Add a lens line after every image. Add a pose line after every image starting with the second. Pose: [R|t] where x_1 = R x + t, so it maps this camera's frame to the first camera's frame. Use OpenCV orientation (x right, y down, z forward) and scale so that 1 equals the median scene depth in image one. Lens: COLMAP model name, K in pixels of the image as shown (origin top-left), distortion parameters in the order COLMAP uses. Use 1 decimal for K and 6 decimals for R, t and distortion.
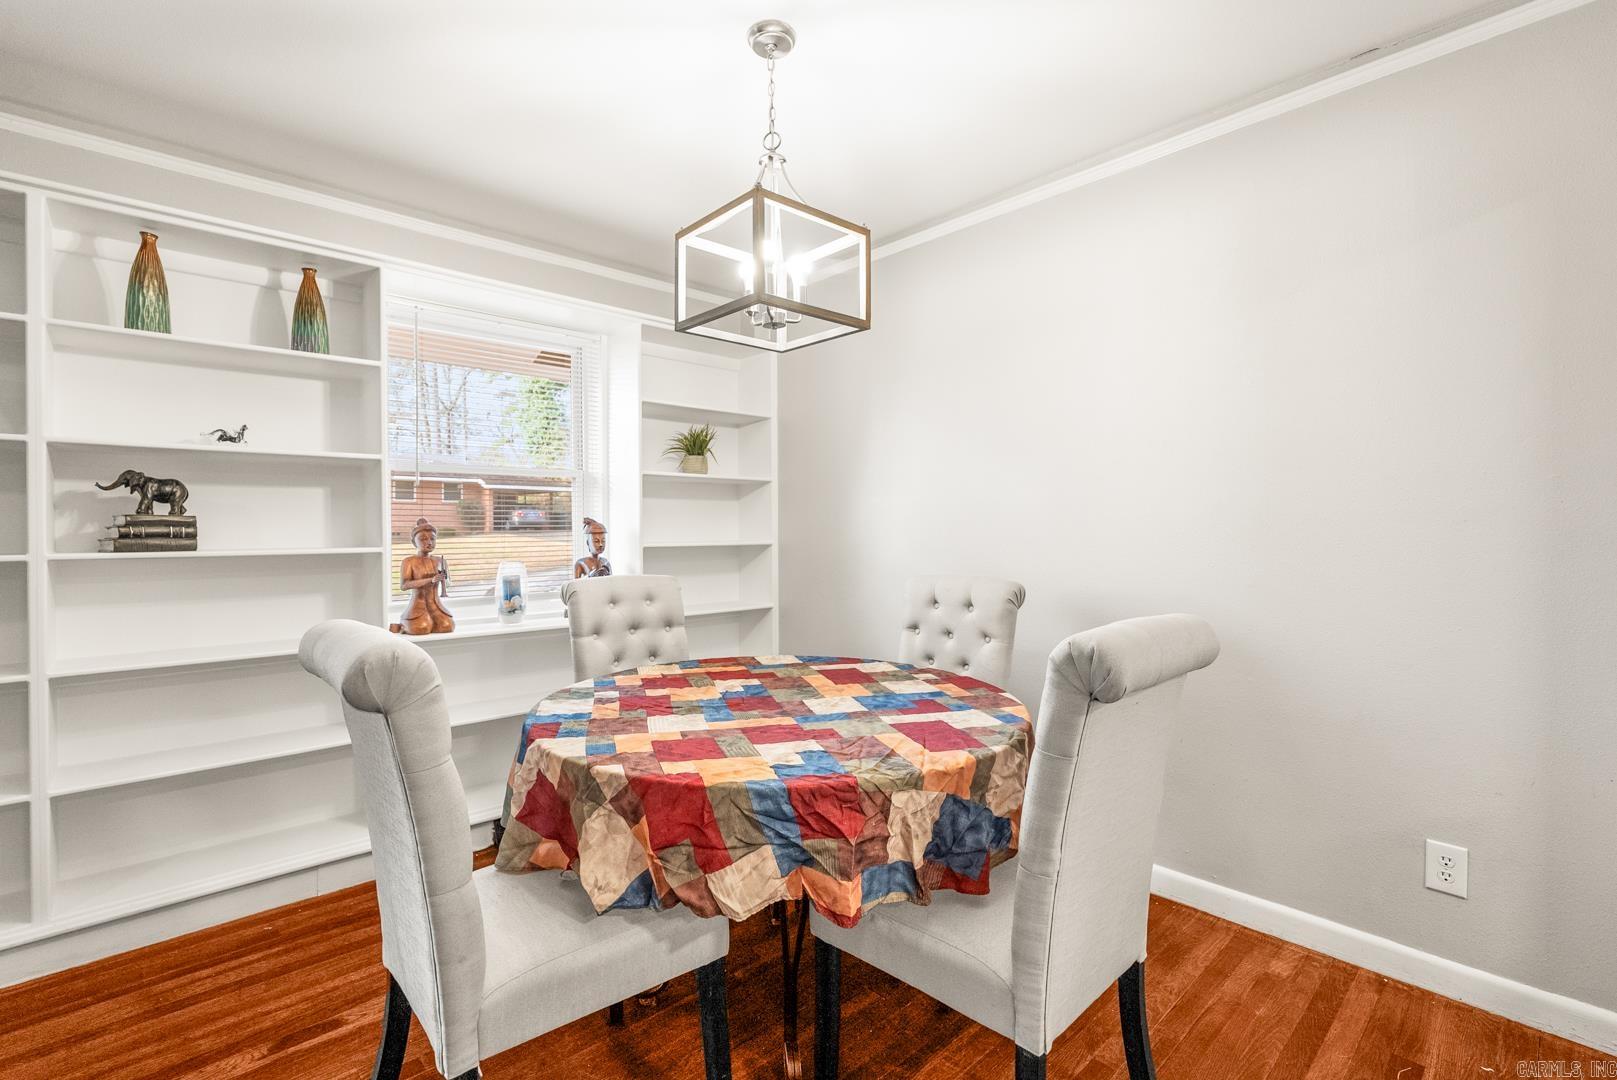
lens RADIAL K [[722.5, 0, 811.7], [0, 722.5, 534.7], [0, 0, 1]] dist [-0.005856, 0.000557]
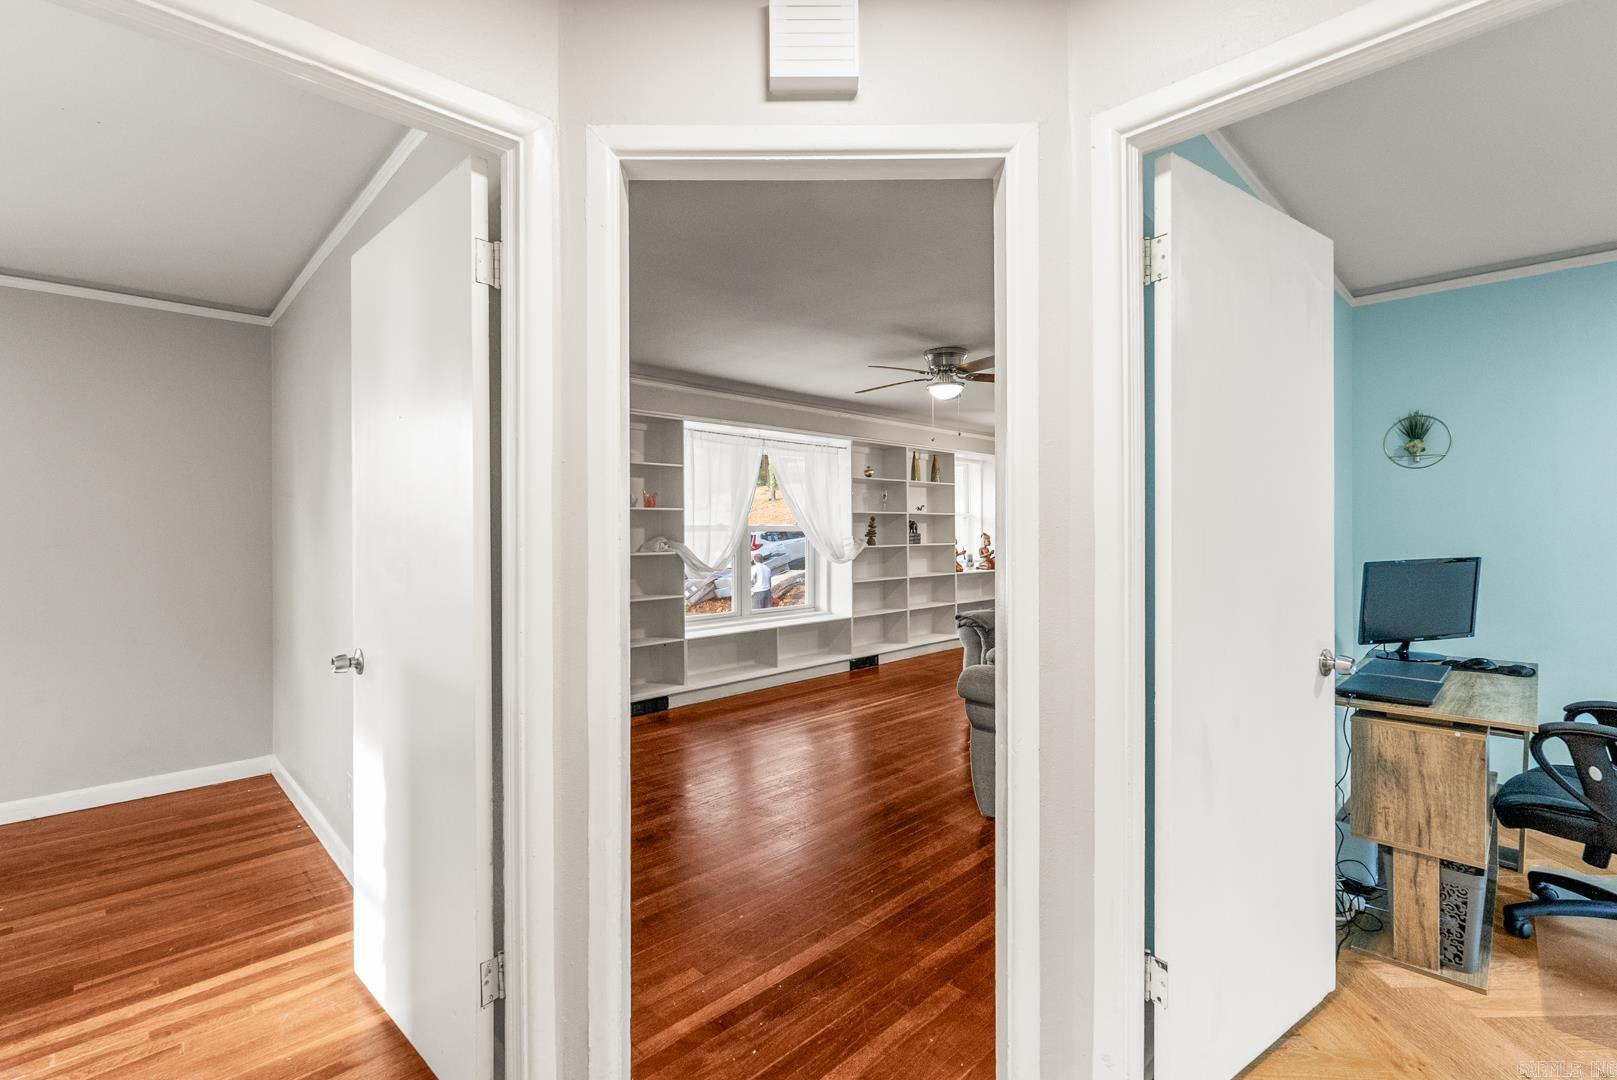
lens RADIAL K [[722.5, 0, 807.3], [0, 722.5, 538.0], [0, 0, 1]] dist [-0.005856, 0.000557]
pose [[1.000000, -0.000379, 0.000530, -1.307682], [0.000383, 0.999968, -0.008021, 0.020600], [-0.000527, 0.008021, 0.999968, -2.238440]]
